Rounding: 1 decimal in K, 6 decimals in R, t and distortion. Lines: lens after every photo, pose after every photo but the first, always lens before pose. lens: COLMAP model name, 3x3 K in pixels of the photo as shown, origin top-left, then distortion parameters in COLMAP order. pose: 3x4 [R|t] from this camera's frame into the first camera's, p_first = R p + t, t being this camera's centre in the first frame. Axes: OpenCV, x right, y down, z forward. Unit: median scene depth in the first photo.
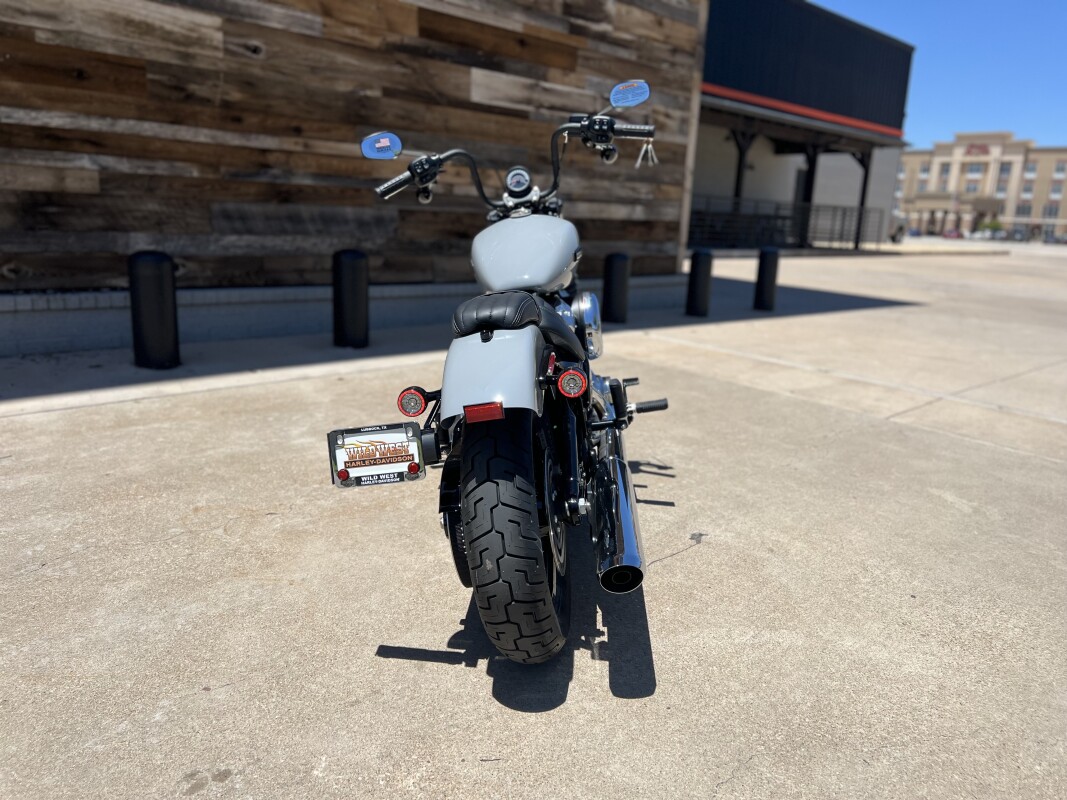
lens RADIAL K [[806.6, 0, 531.0], [0, 806.6, 400.0], [0, 0, 1]] dist [0.046640, -0.048872]
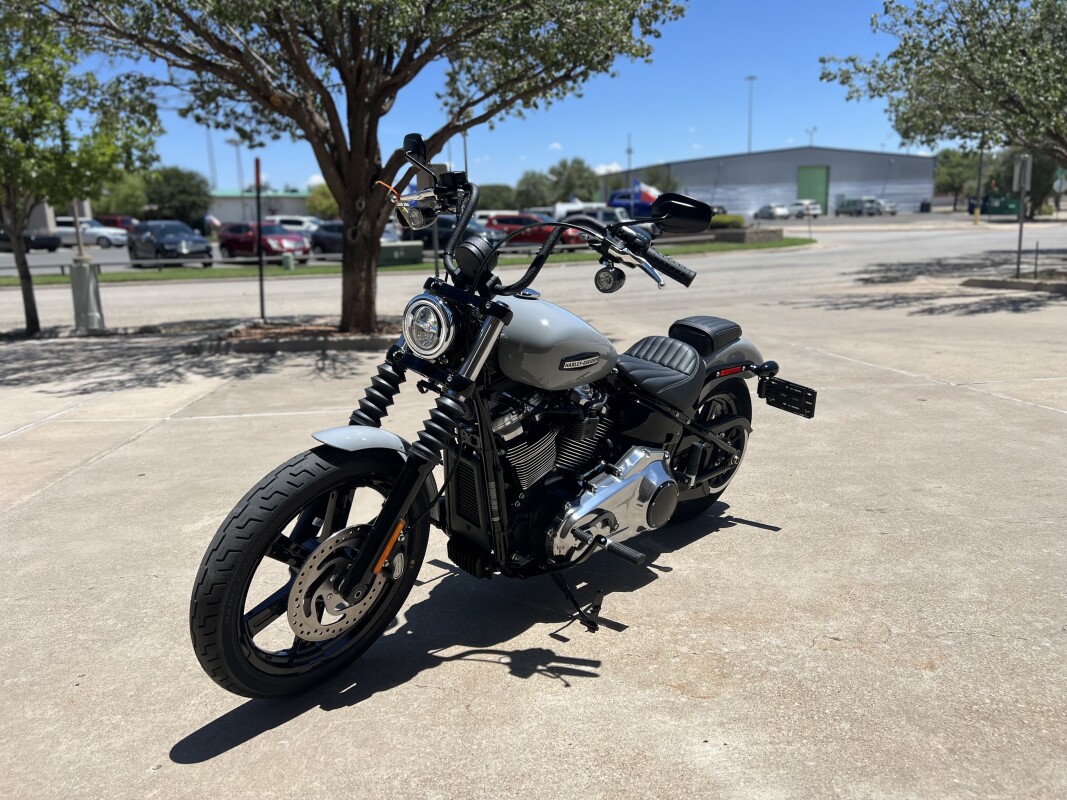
lens RADIAL K [[806.6, 0, 531.0], [0, 806.6, 400.0], [0, 0, 1]] dist [0.046640, -0.048872]
pose [[-0.773310, -0.153312, 0.615212, -0.309760], [0.144137, 0.902408, 0.406060, -0.270121], [-0.617426, 0.402685, -0.675743, 0.929796]]
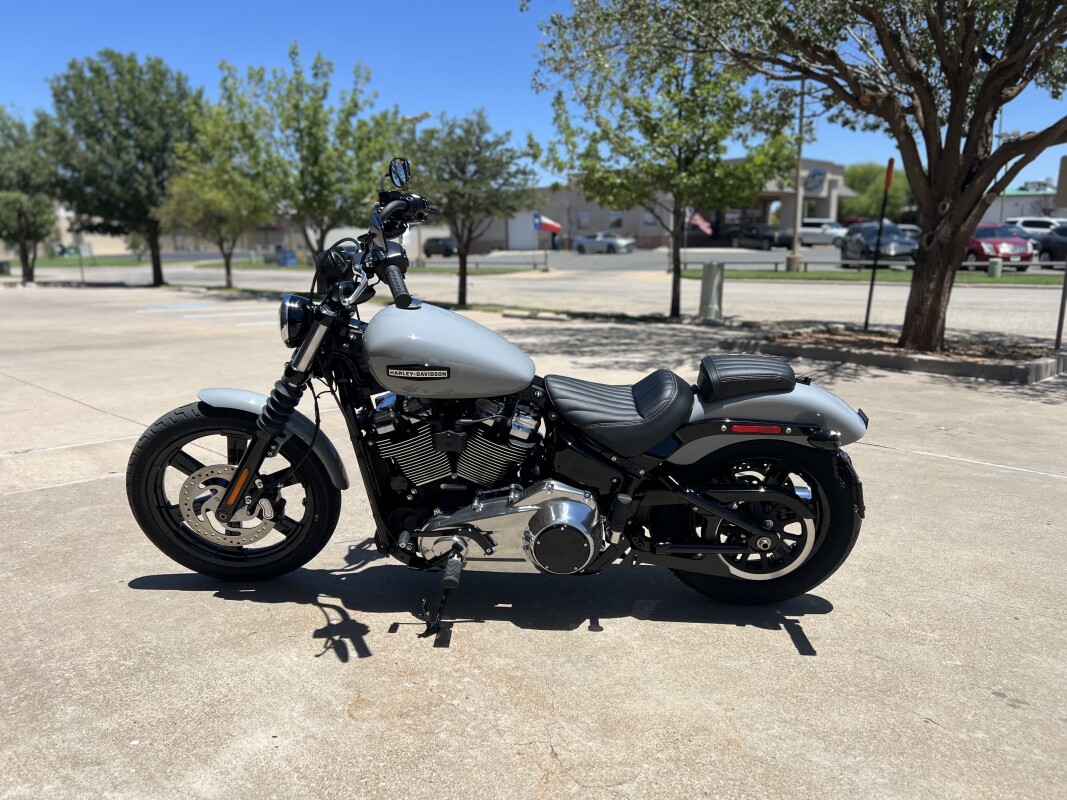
lens RADIAL K [[806.6, 0, 531.0], [0, 806.6, 400.0], [0, 0, 1]] dist [0.046640, -0.048872]
pose [[-0.012168, -0.234516, 0.972036, -0.515161], [0.241207, 0.942713, 0.230461, -0.175969], [-0.970397, 0.237266, 0.045096, 0.504346]]
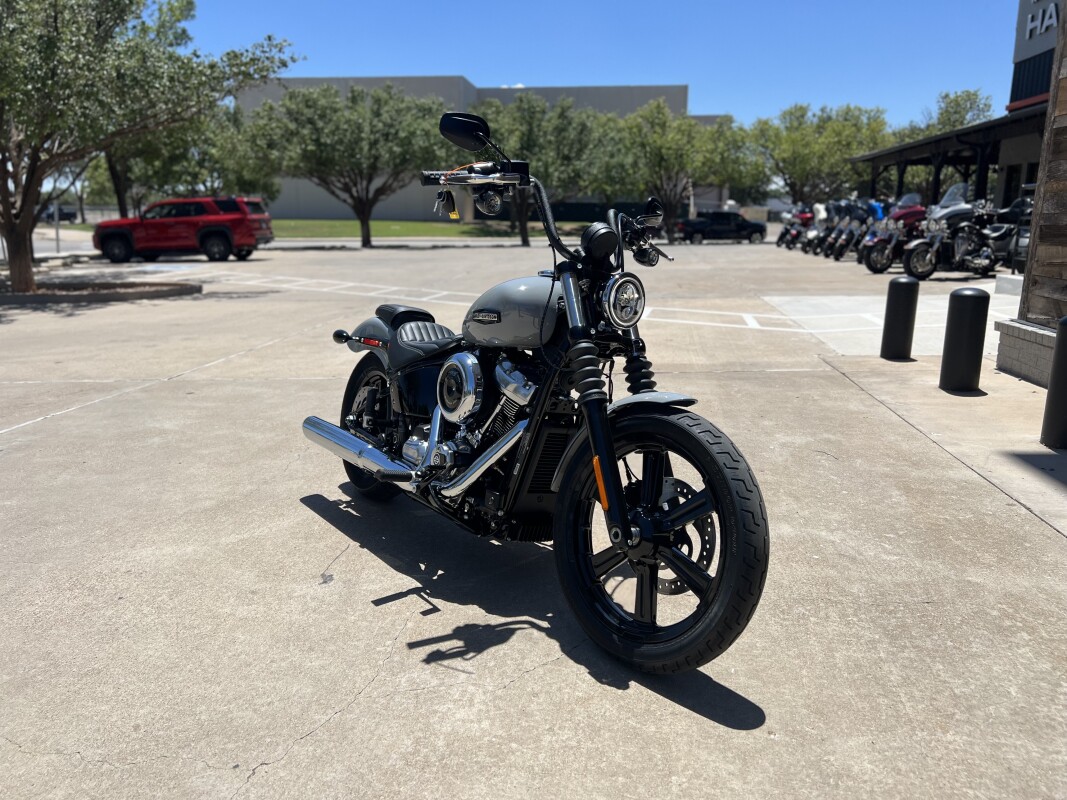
lens RADIAL K [[806.6, 0, 531.0], [0, 806.6, 400.0], [0, 0, 1]] dist [0.046640, -0.048872]
pose [[-0.780225, 0.089678, -0.619037, 0.342998], [-0.179606, 0.915873, 0.359053, -0.250061], [0.599158, 0.391324, -0.698480, 0.988657]]
